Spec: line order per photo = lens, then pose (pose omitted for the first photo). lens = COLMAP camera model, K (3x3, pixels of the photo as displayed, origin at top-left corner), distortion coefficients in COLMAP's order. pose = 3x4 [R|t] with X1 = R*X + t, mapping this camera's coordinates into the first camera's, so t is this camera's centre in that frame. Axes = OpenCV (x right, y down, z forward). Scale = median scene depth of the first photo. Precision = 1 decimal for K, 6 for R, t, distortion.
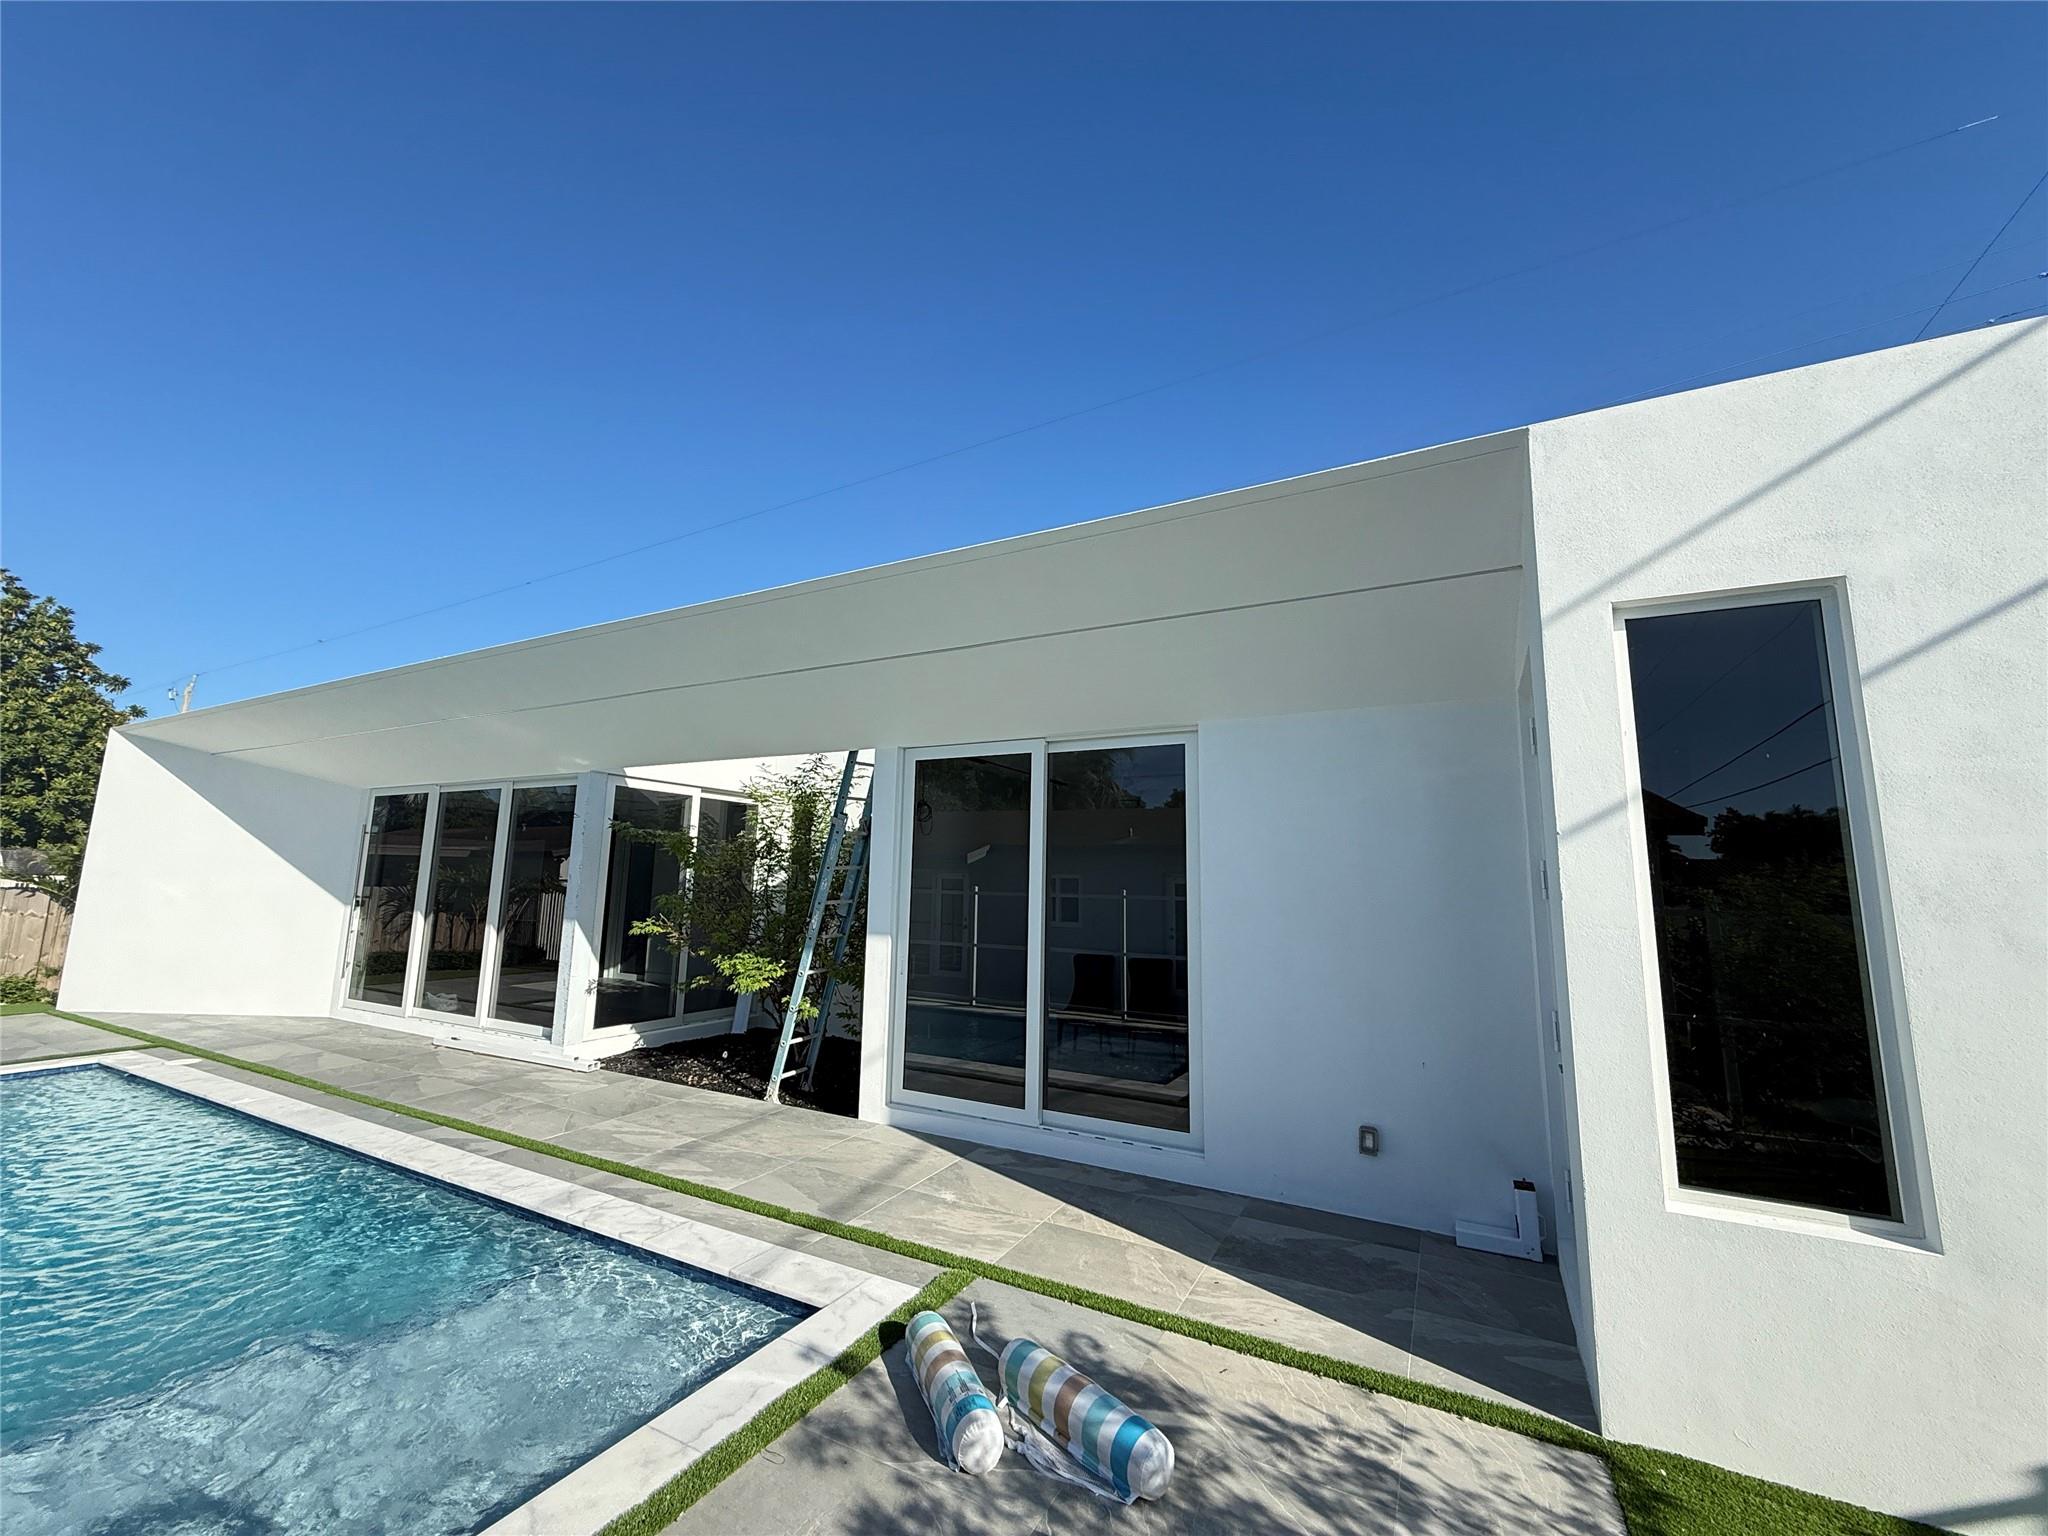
lens RADIAL K [[805.6, 0, 1021.6], [0, 805.6, 770.2], [0, 0, 1]] dist [-0.000610, -0.000030]
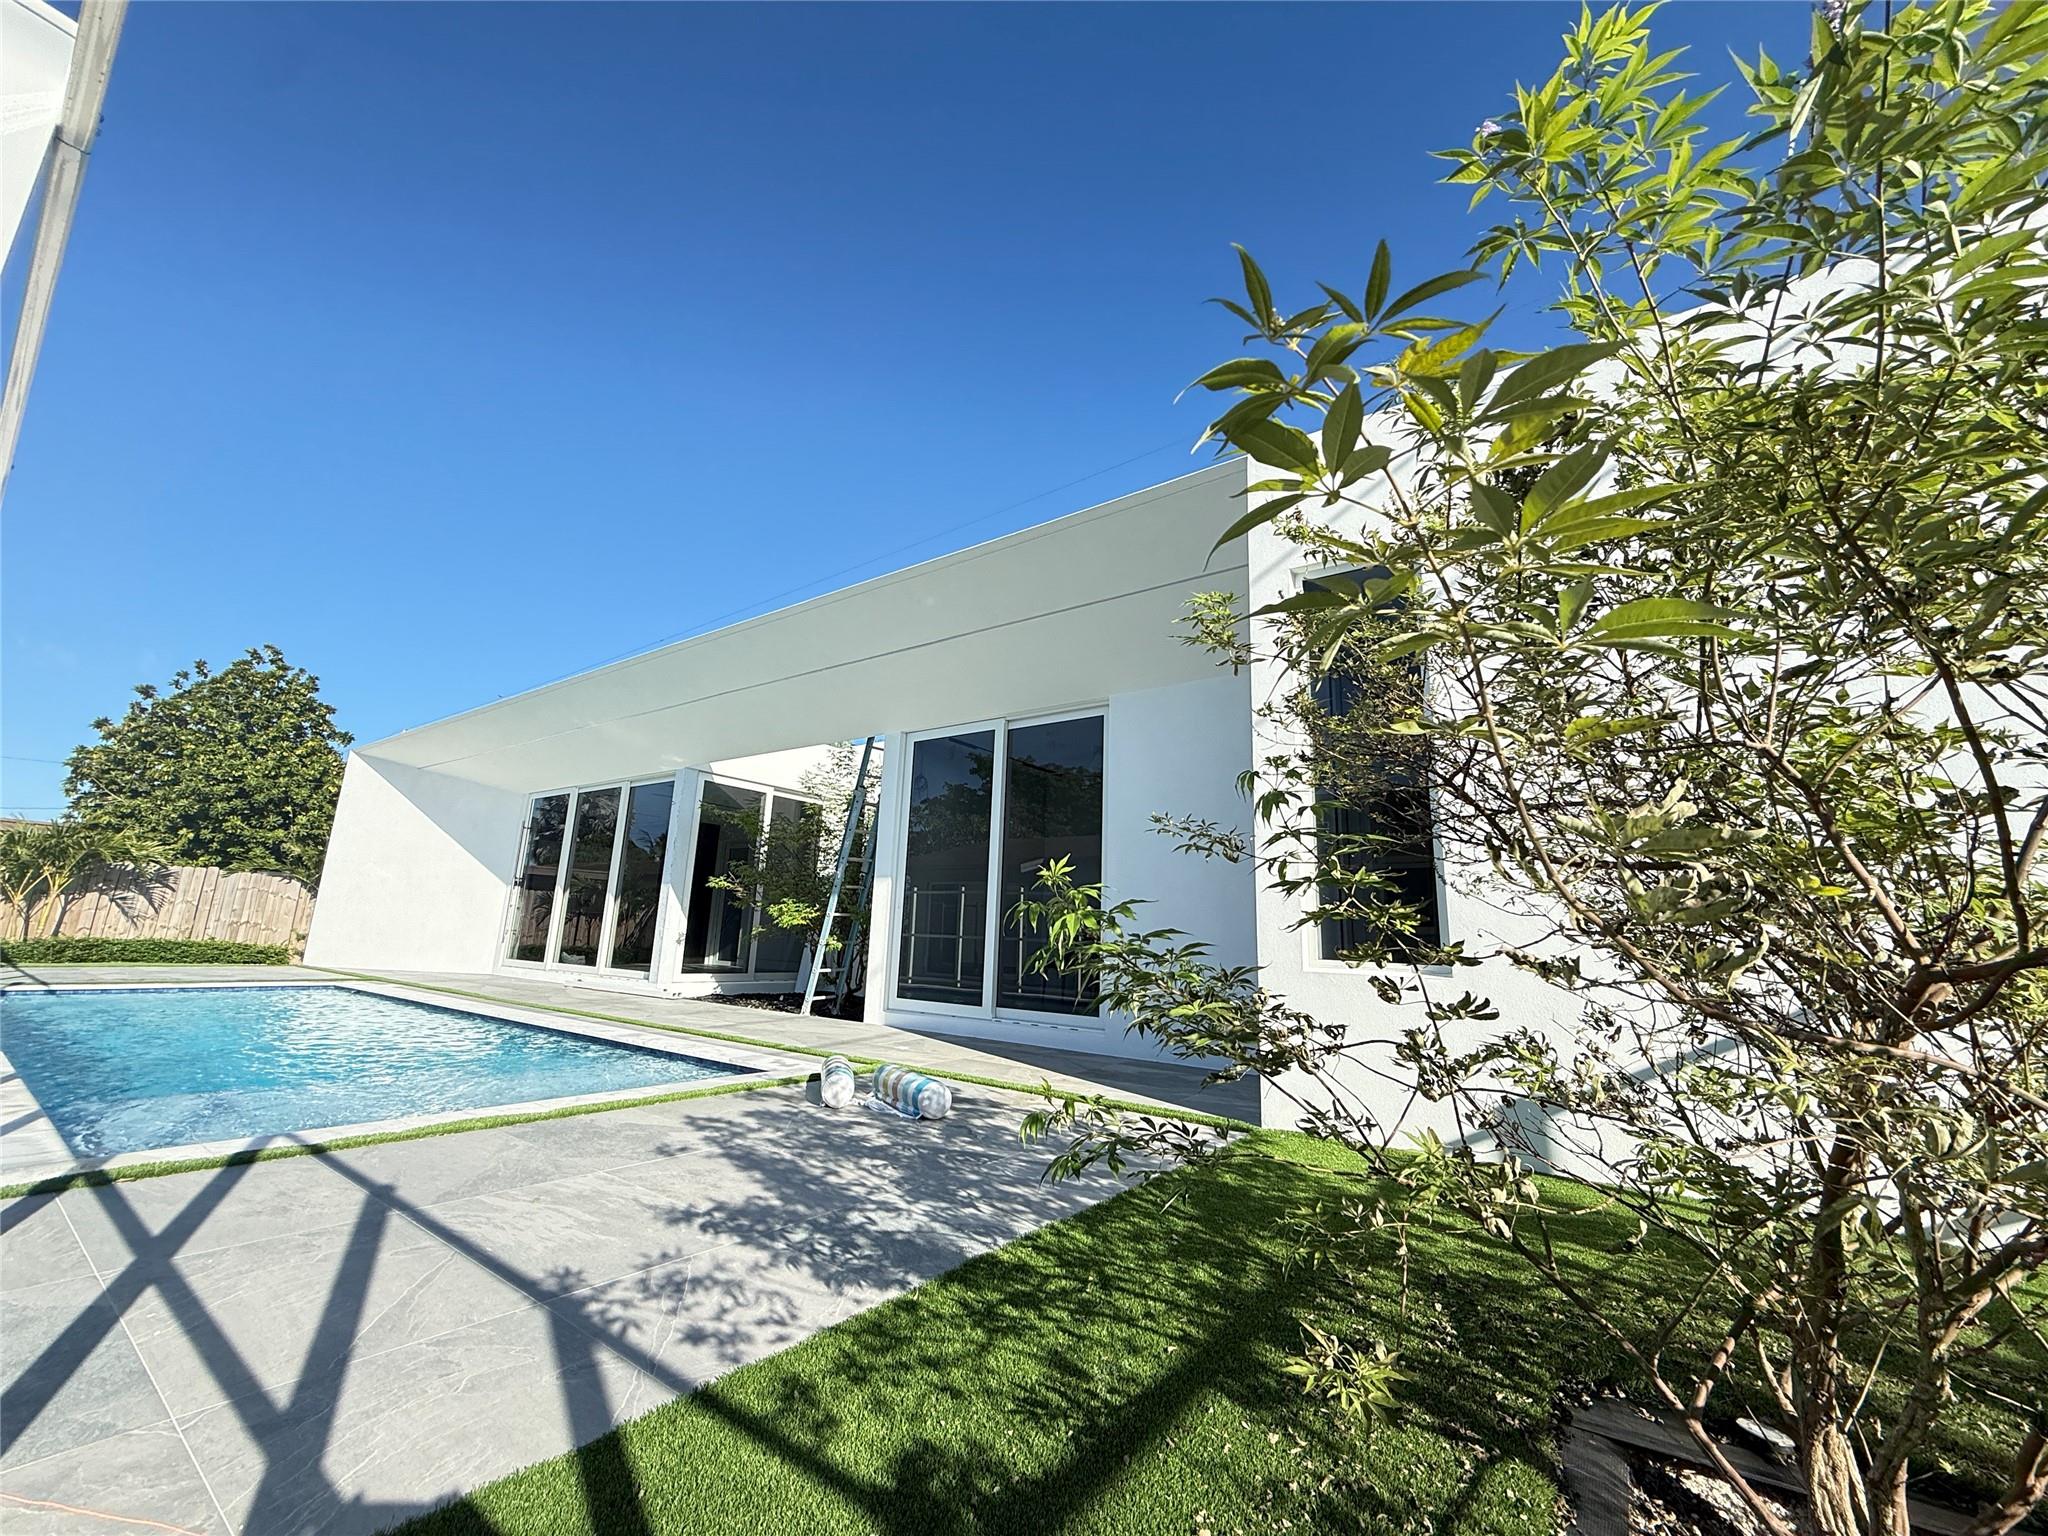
lens RADIAL K [[810.1, 0, 1020.9], [0, 810.1, 776.6], [0, 0, 1]] dist [0.000565, -0.000134]
pose [[0.989776, -0.008331, -0.142384, 0.204399], [-0.000630, 0.998027, -0.062777, 0.115744], [0.142626, 0.062225, 0.987819, -0.219881]]
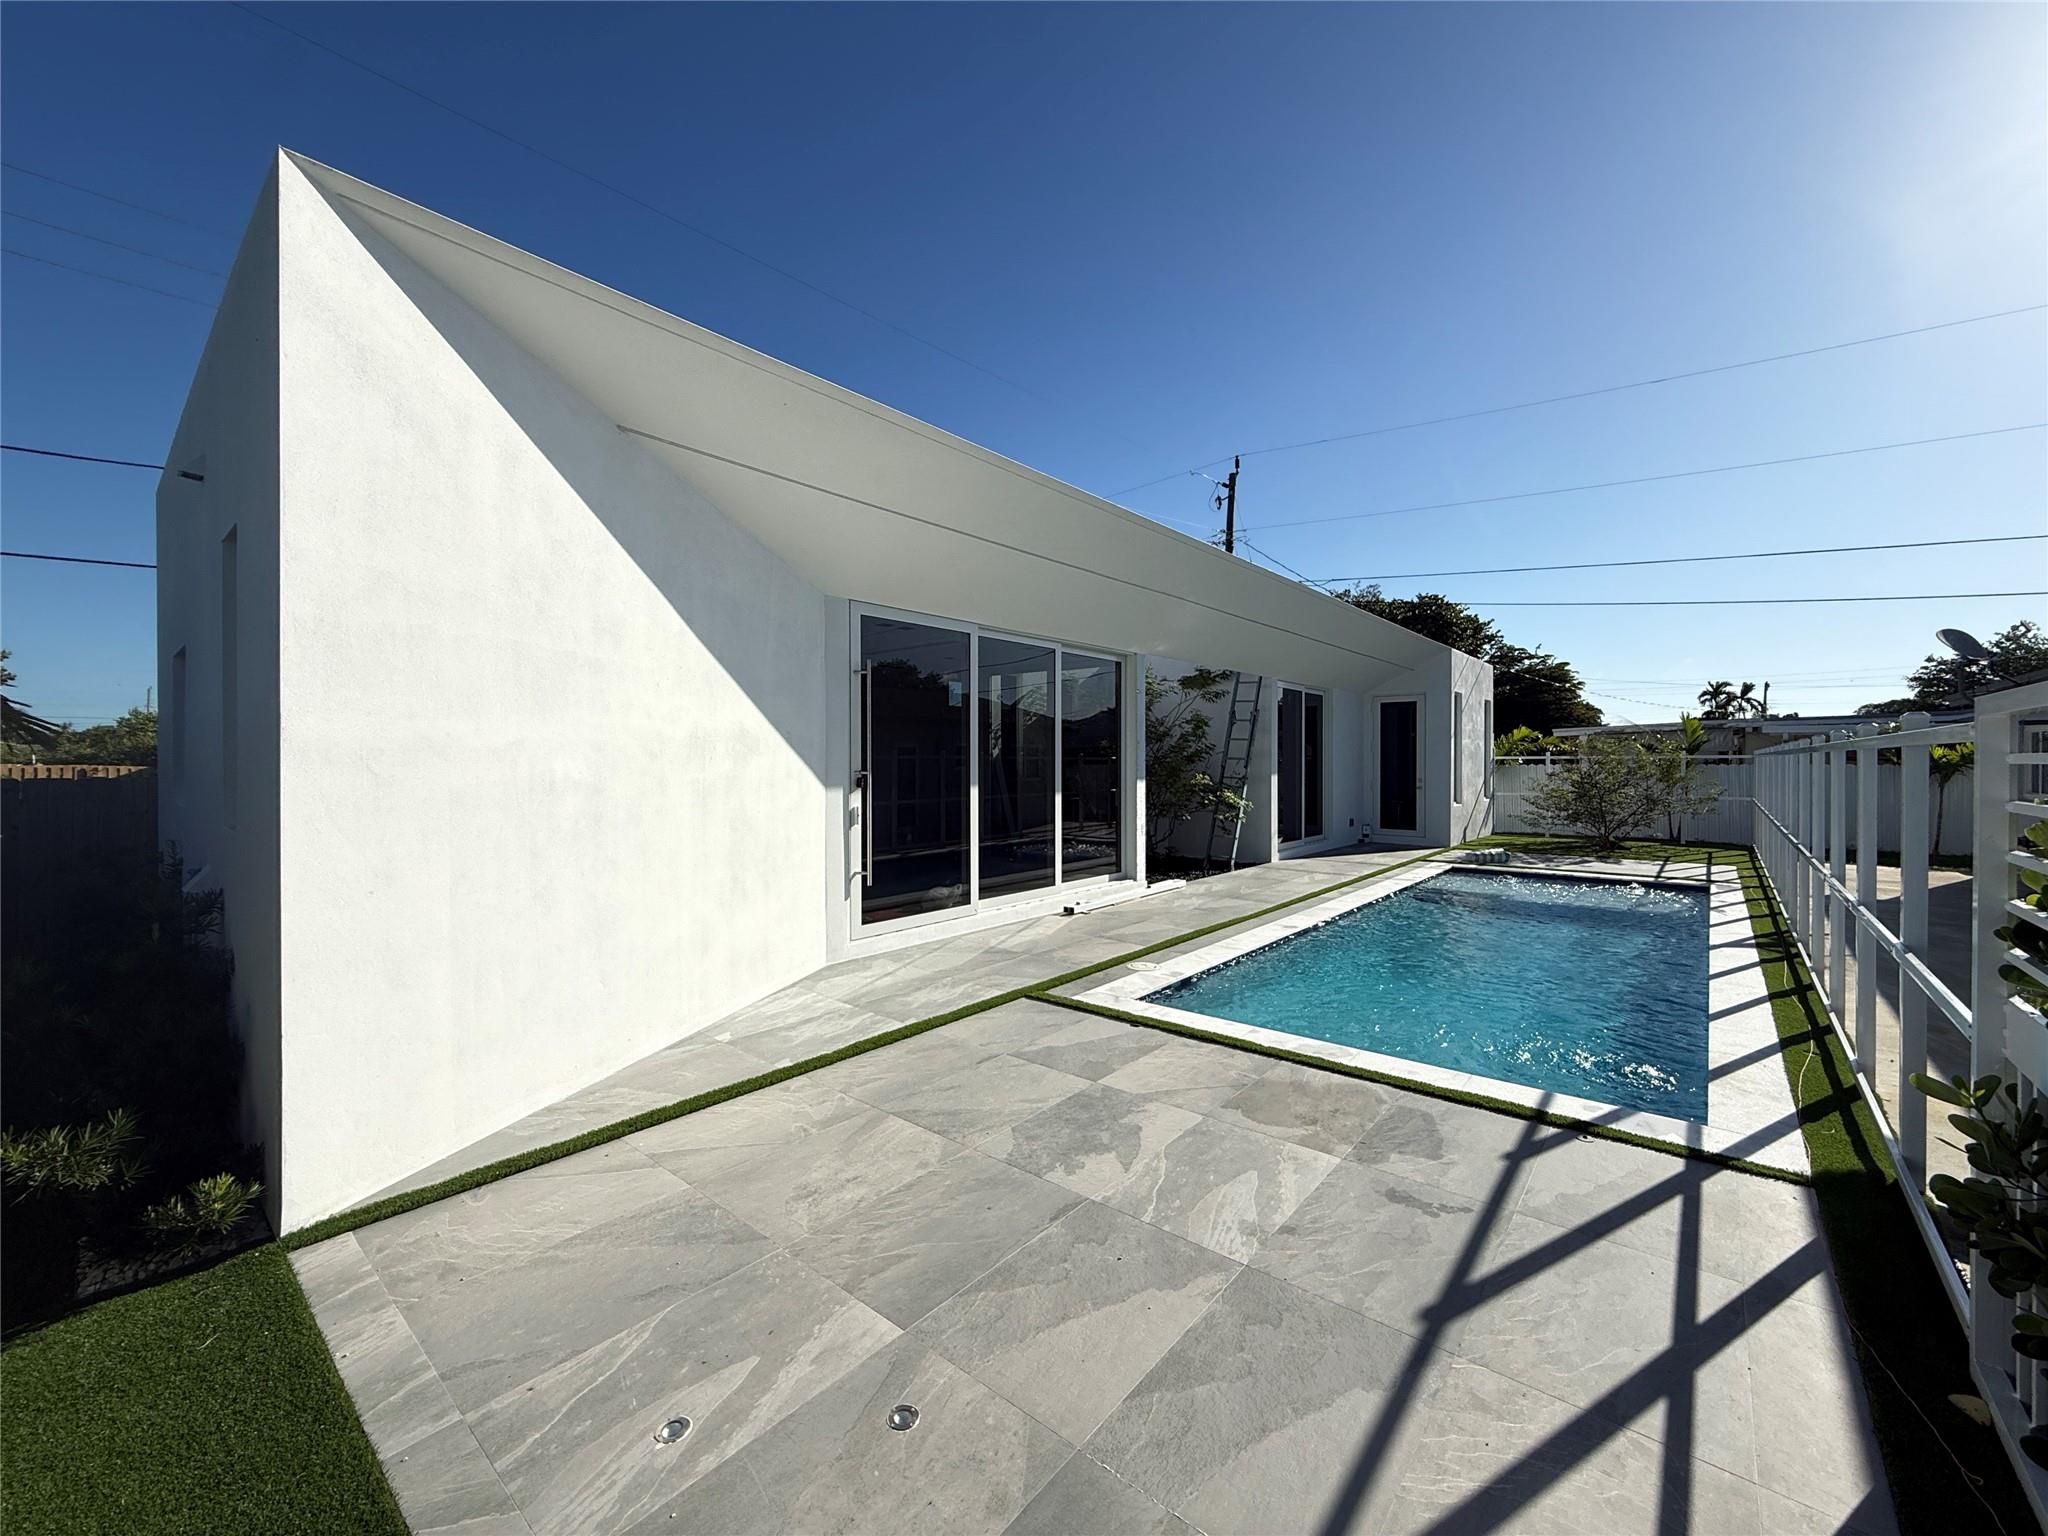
lens RADIAL K [[813.9, 0, 1019.1], [0, 813.9, 761.9], [0, 0, 1]] dist [0.001670, 0.000141]
pose [[0.220752, -0.025587, 0.974994, -2.075171], [-0.146959, 0.987370, 0.059186, 0.141688], [-0.964195, -0.156350, 0.214204, 1.092187]]
